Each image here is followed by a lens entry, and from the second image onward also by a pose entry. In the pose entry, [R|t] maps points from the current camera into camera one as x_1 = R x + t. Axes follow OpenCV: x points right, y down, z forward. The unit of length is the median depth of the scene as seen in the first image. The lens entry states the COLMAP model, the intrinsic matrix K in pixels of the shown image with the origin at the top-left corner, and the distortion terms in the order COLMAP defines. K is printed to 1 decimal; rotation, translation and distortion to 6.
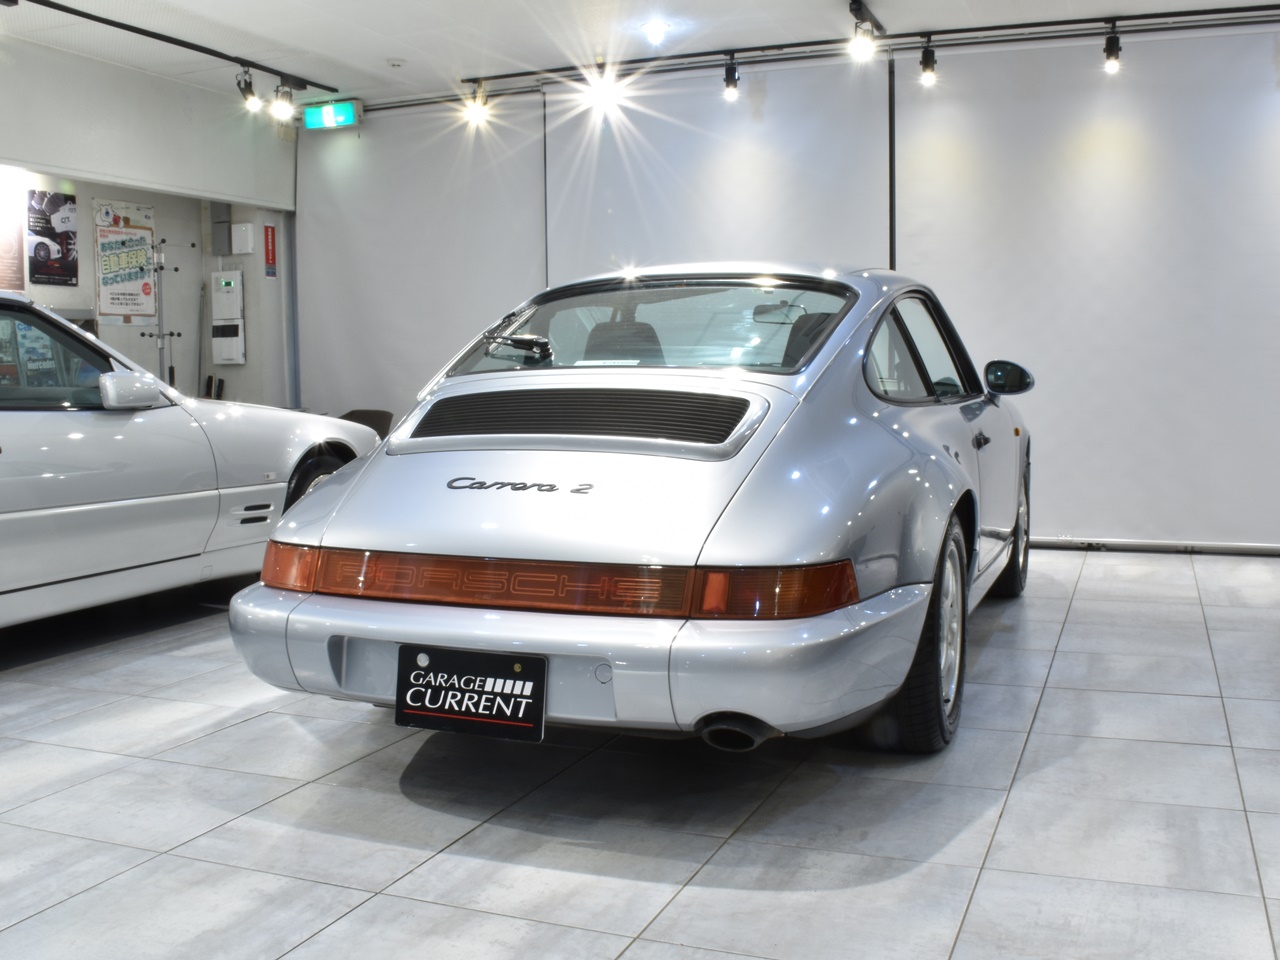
lens RADIAL K [[1316.1, 0, 641.6], [0, 1316.1, 515.7], [0, 0, 1]] dist [-0.144457, 0.022376]
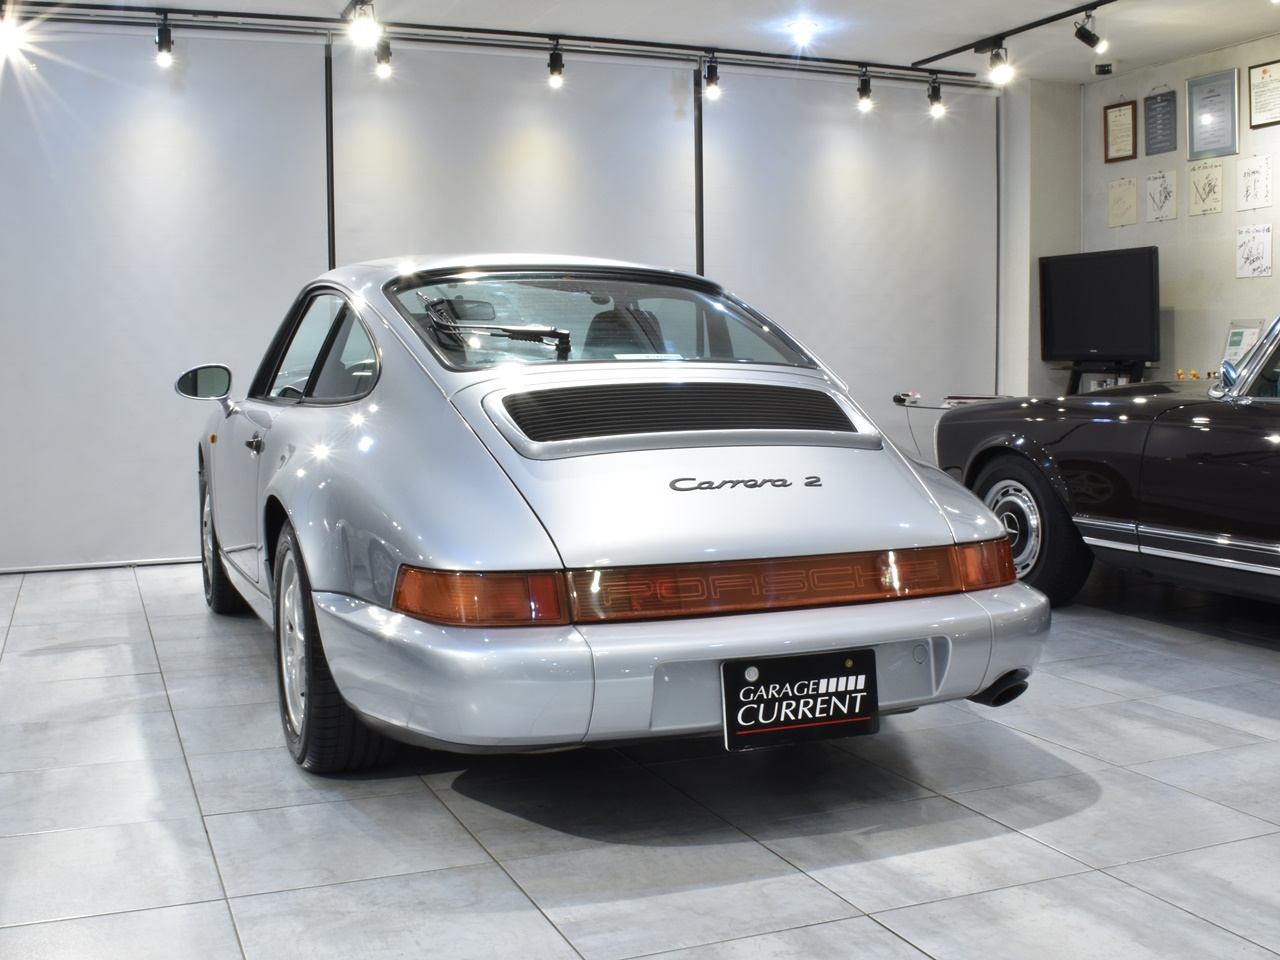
lens RADIAL K [[1373.2, 0, 640.2], [0, 1373.2, 510.9], [0, 0, 1]] dist [-0.133643, 0.032852]
pose [[0.718311, -0.067191, 0.692470, -0.891128], [0.076892, 0.996895, 0.016968, -0.027038], [-0.691460, 0.041057, 0.721247, 0.356069]]
